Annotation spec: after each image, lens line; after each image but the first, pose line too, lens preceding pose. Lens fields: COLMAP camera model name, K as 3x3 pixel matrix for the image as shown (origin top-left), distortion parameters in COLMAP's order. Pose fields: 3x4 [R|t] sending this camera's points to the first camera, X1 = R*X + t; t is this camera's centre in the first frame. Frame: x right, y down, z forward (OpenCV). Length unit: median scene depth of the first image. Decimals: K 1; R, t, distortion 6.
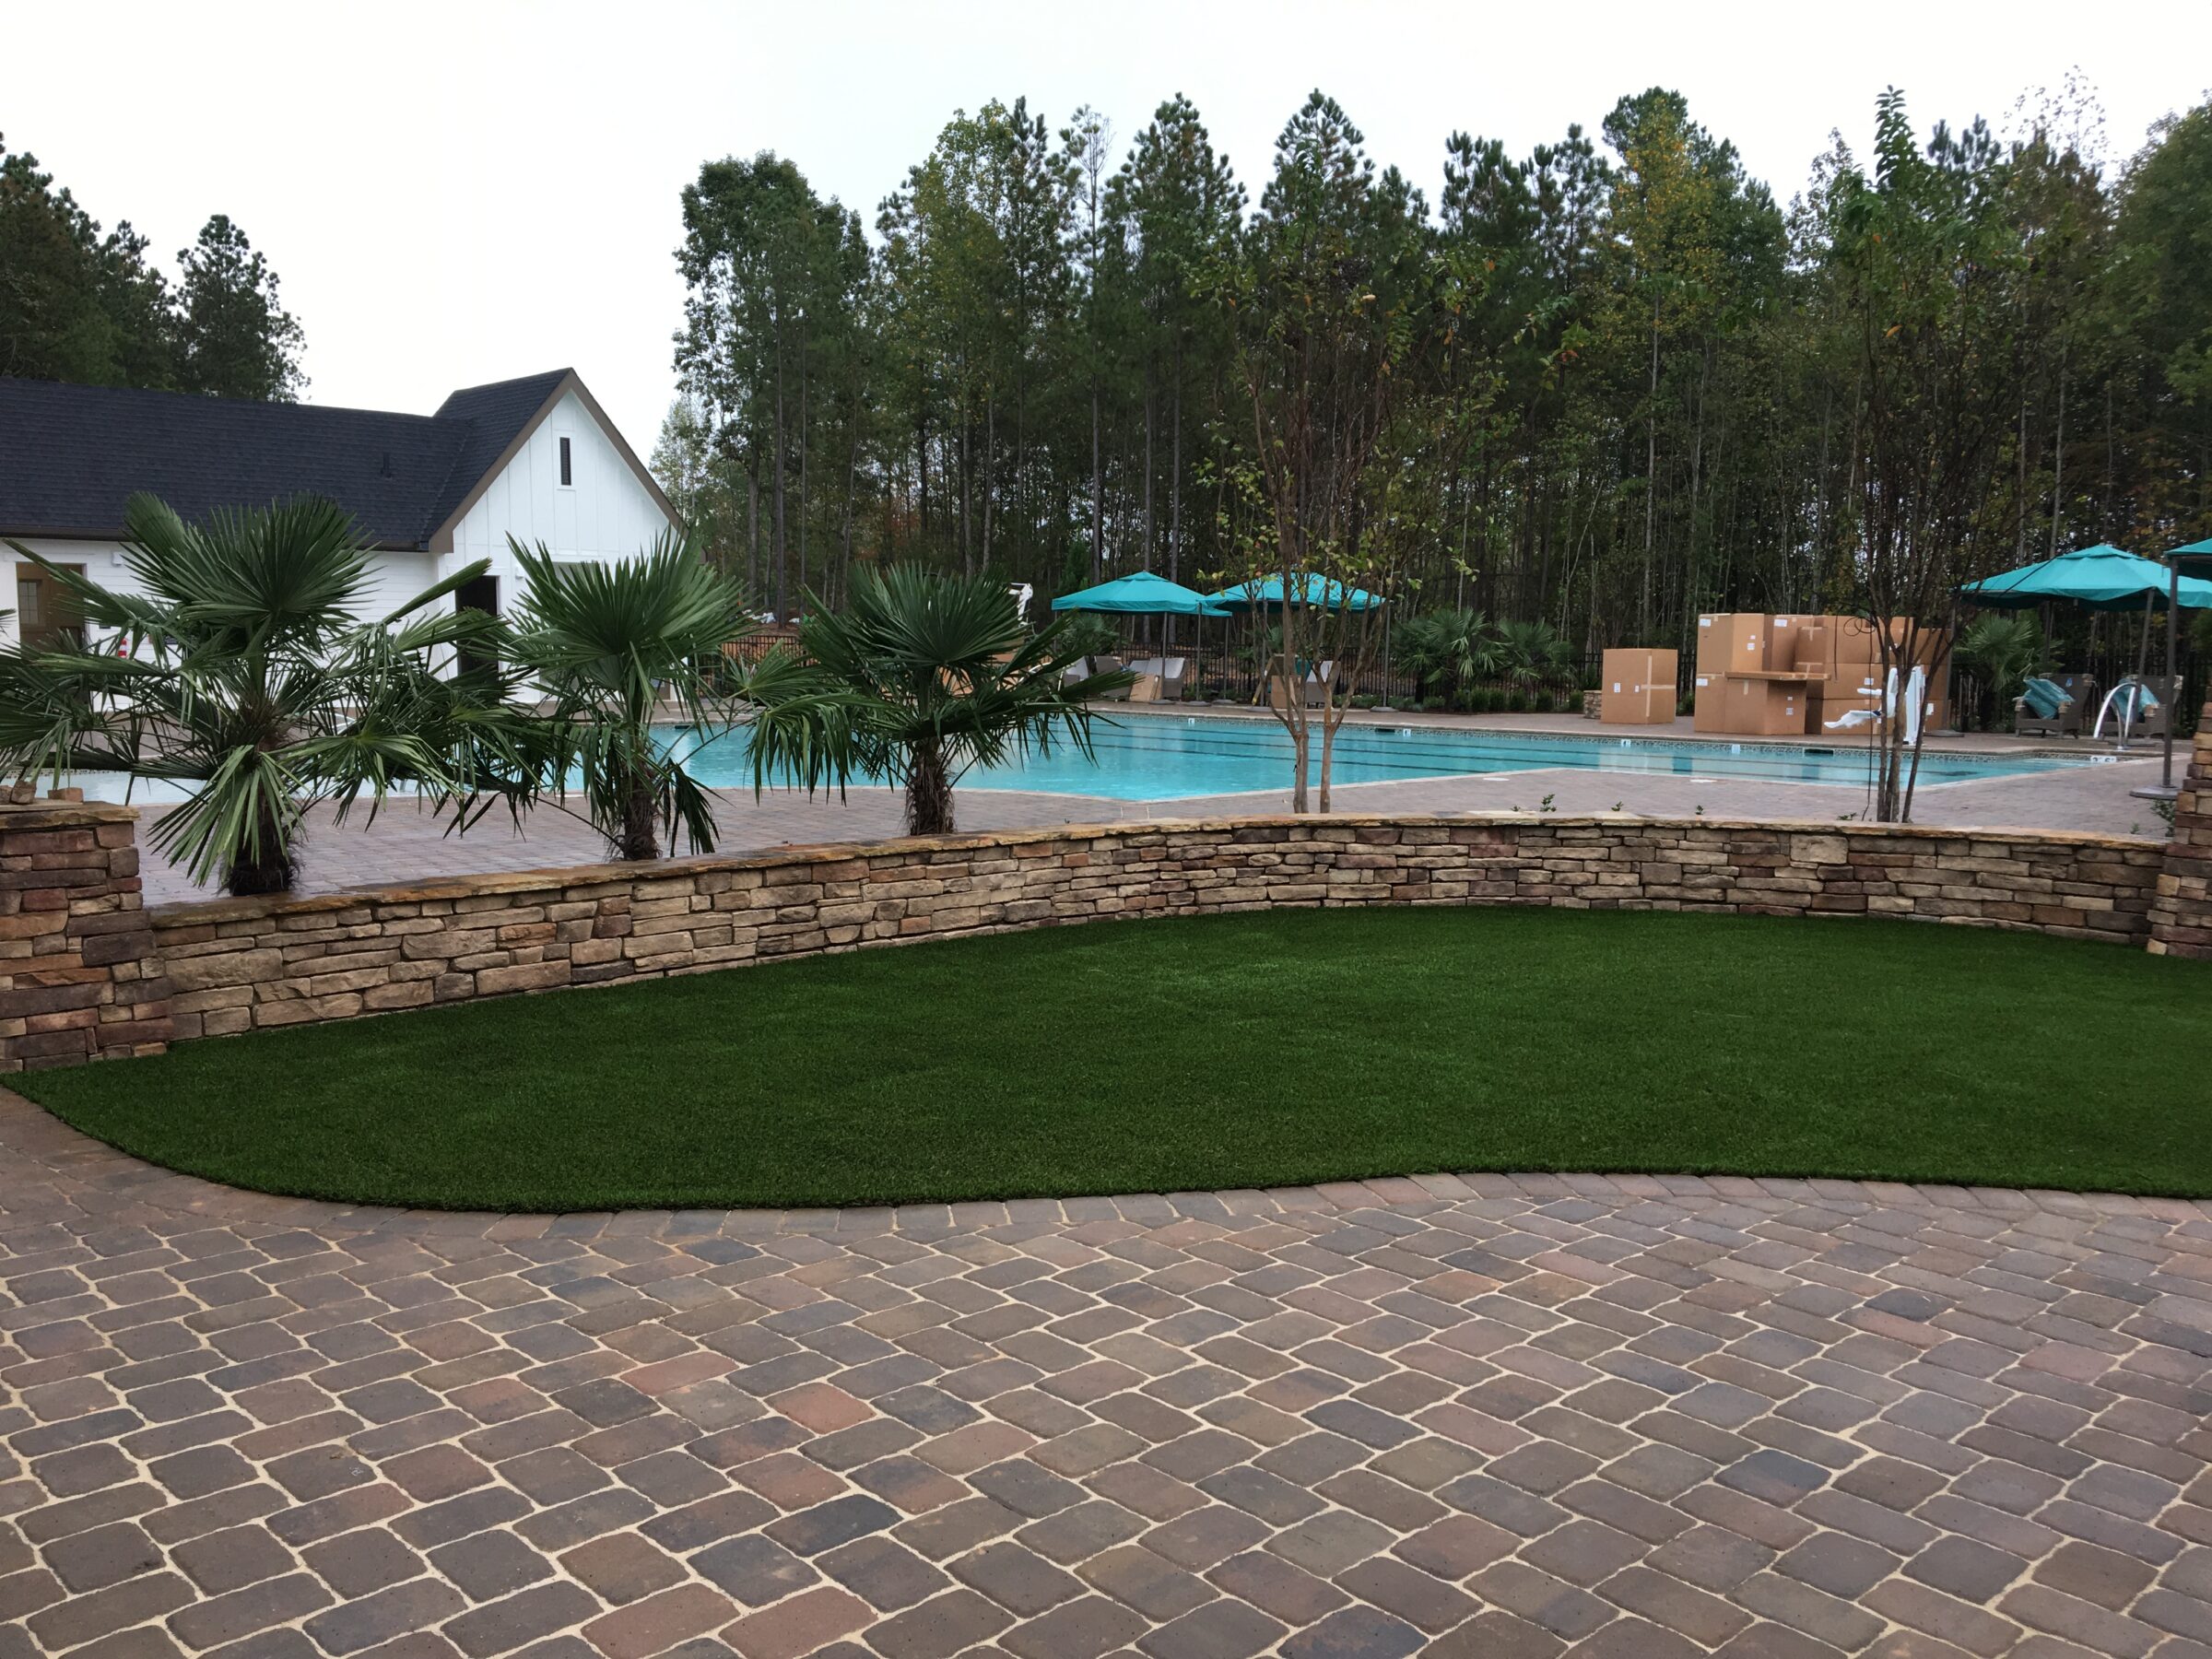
lens RADIAL K [[1873.1, 0, 1091.1], [0, 1873.1, 819.6], [0, 0, 1]] dist [0.108314, -0.163156]
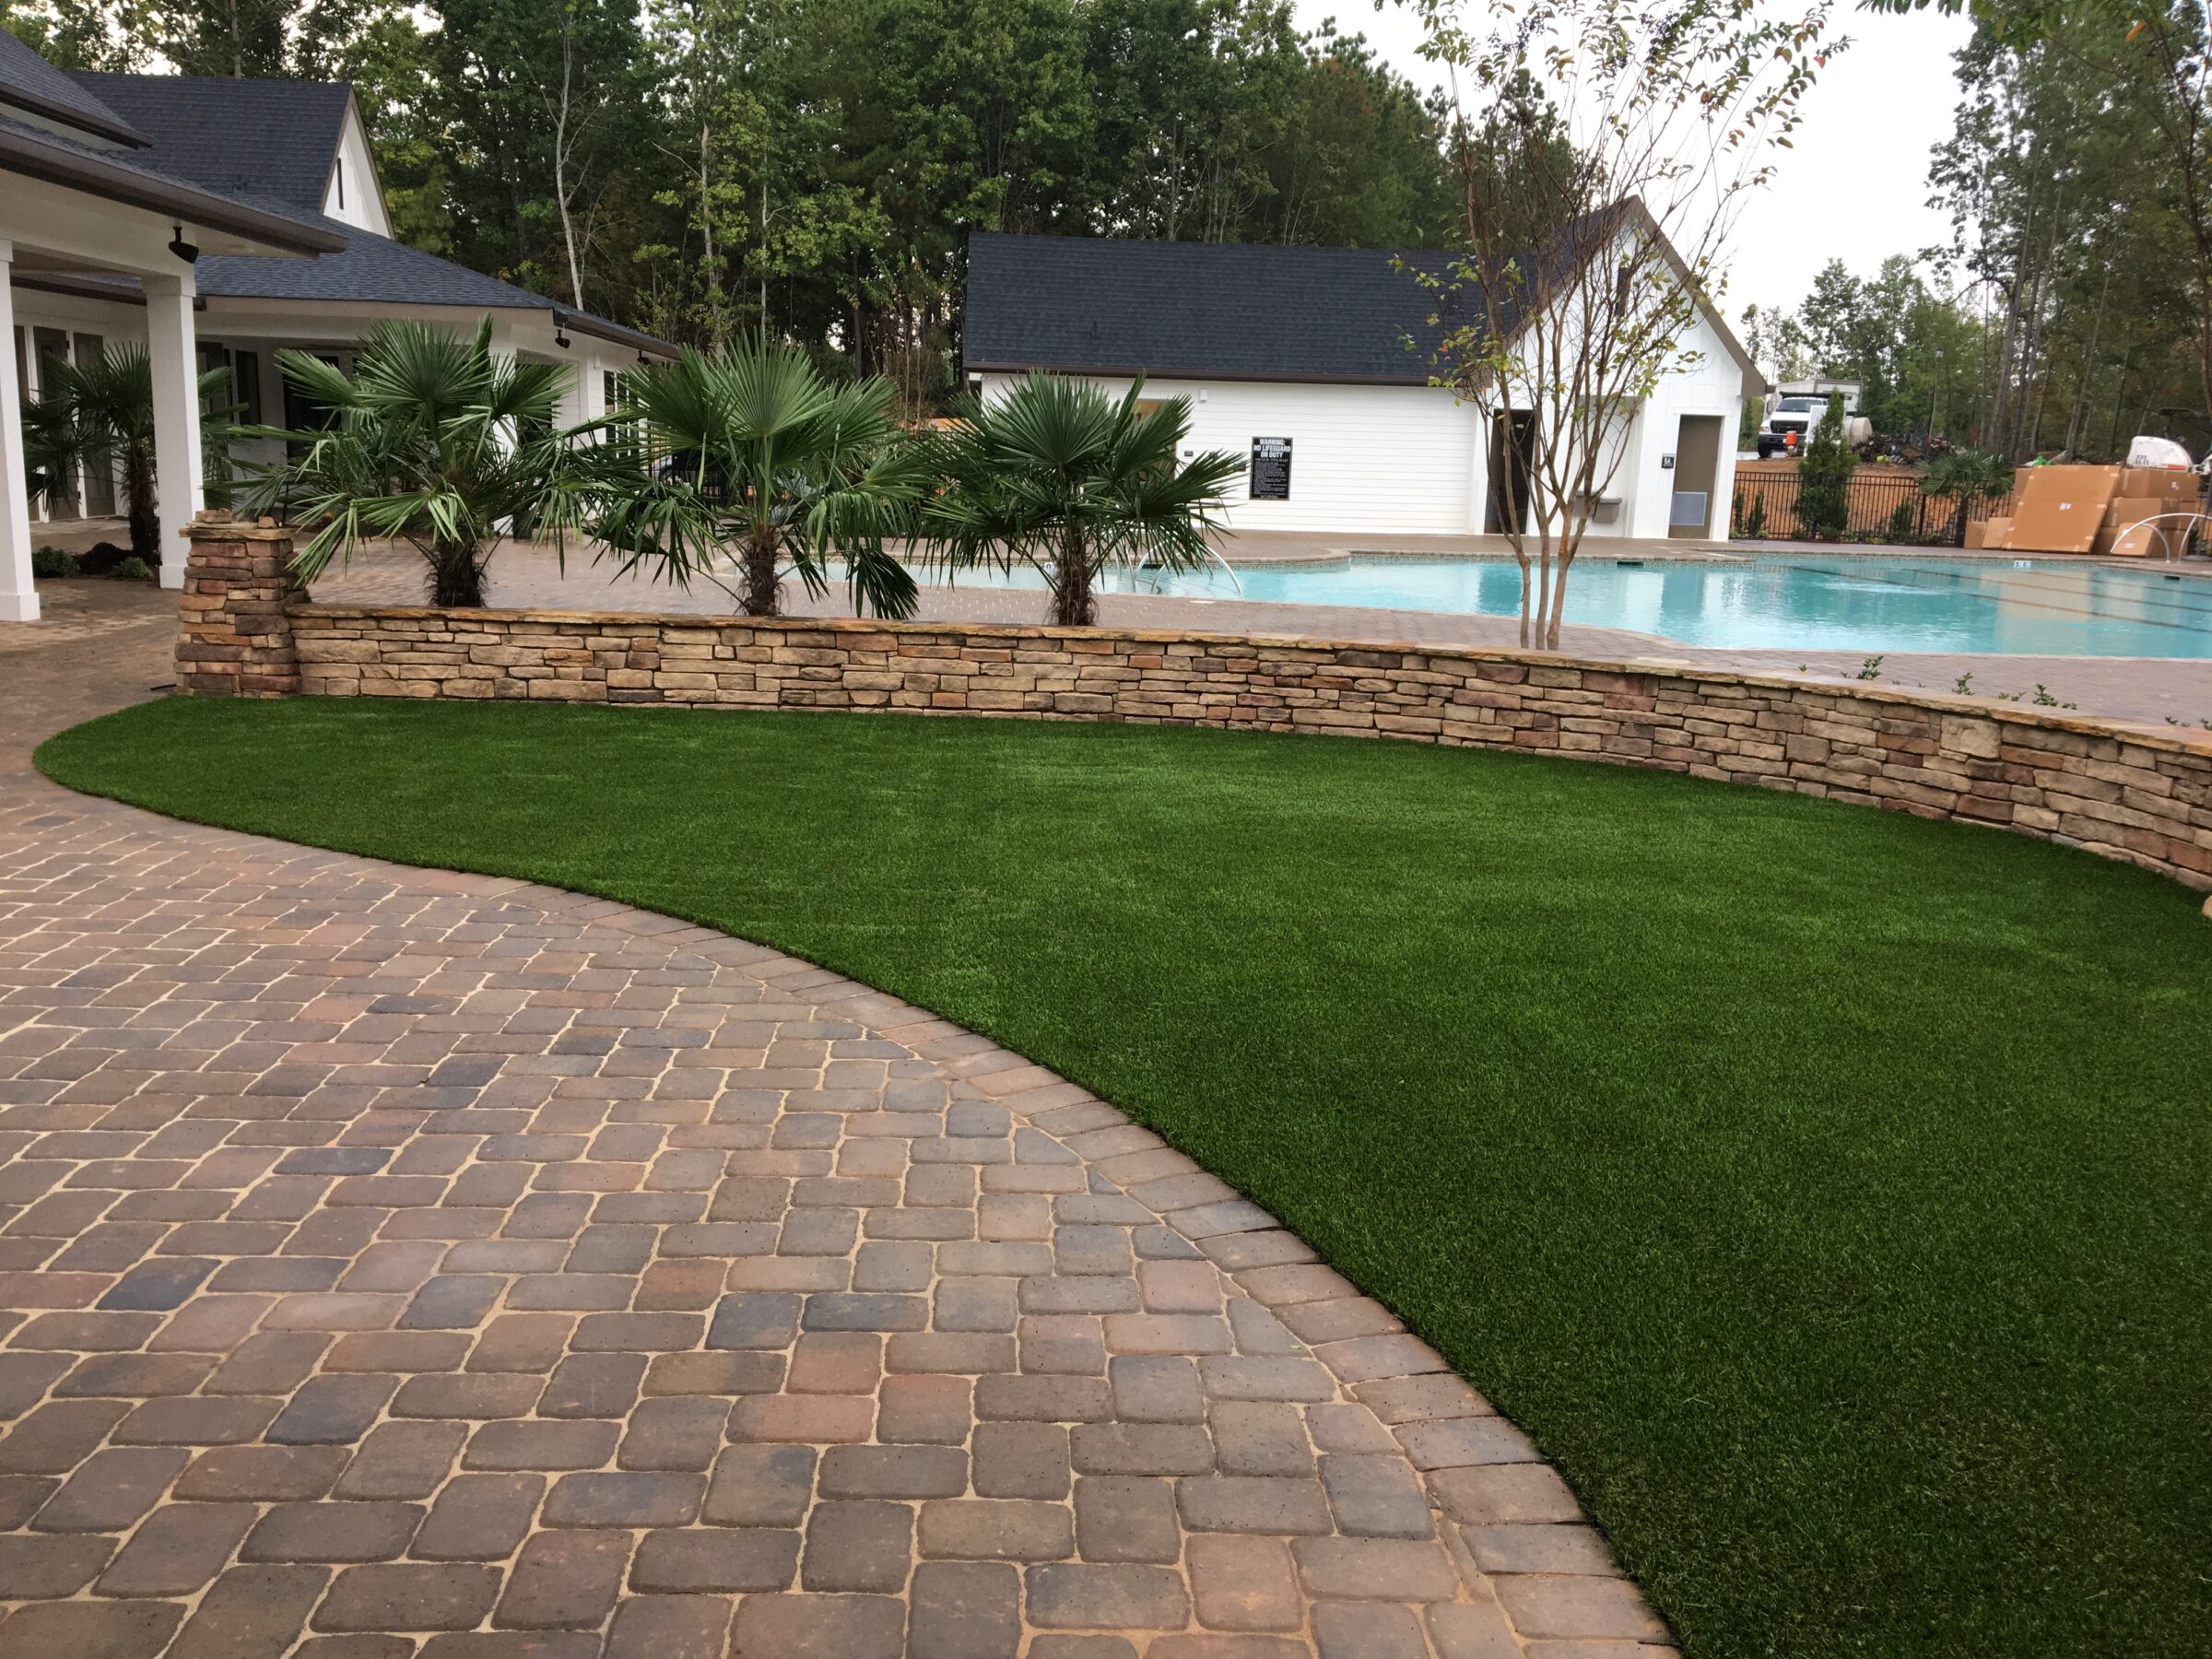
lens RADIAL K [[1873.1, 0, 1091.1], [0, 1873.1, 819.6], [0, 0, 1]] dist [0.108314, -0.163156]
pose [[0.760090, 0.141647, -0.634191, 0.623806], [-0.091257, 0.989549, 0.111644, -0.004900], [0.643378, -0.026985, 0.765073, 0.182464]]
